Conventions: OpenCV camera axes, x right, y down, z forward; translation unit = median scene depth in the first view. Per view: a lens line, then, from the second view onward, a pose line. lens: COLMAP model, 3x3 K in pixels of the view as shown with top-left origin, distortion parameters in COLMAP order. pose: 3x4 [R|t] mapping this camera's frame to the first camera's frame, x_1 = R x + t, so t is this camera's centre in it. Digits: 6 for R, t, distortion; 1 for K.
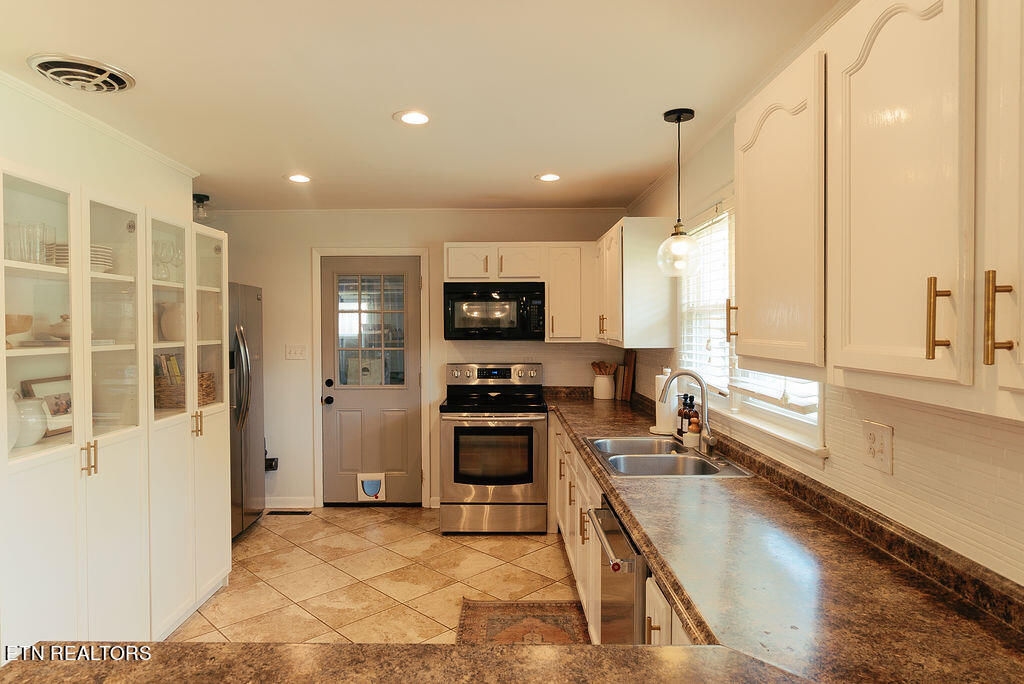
lens RADIAL K [[623.1, 0, 511.9], [0, 623.1, 340.1], [0, 0, 1]] dist [-0.001263, 0.000004]
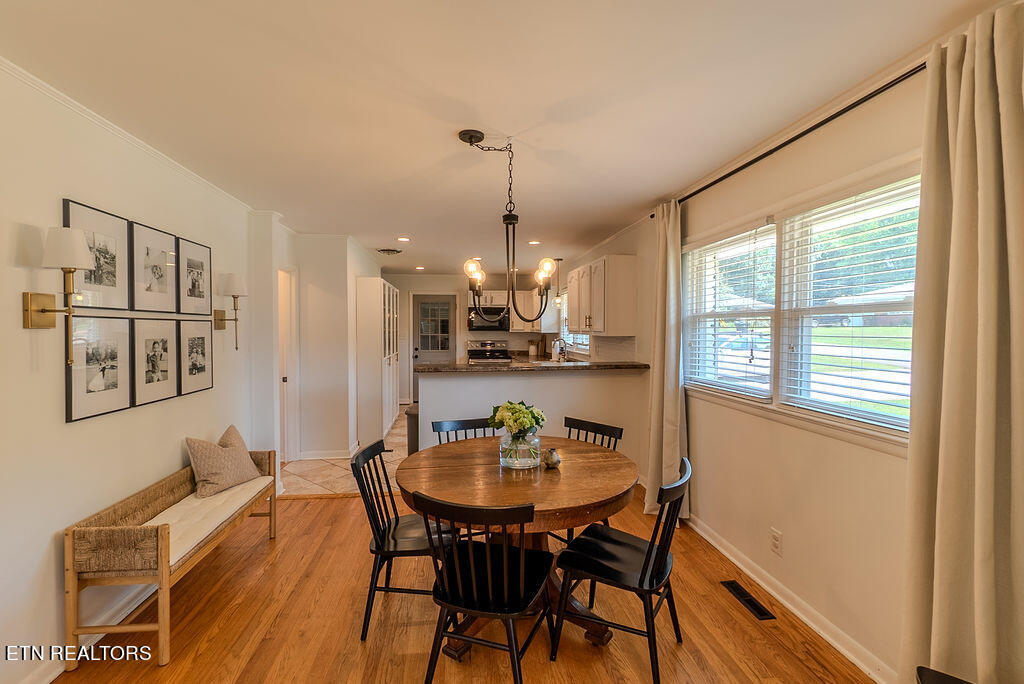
lens RADIAL K [[429.1, 0, 509.4], [0, 429.1, 339.5], [0, 0, 1]] dist [0.001974, 0.000295]
pose [[0.994038, 0.002872, 0.108998, -0.133611], [-0.003245, 0.999989, 0.003243, 0.028327], [-0.108987, -0.003577, 0.994037, -0.695844]]
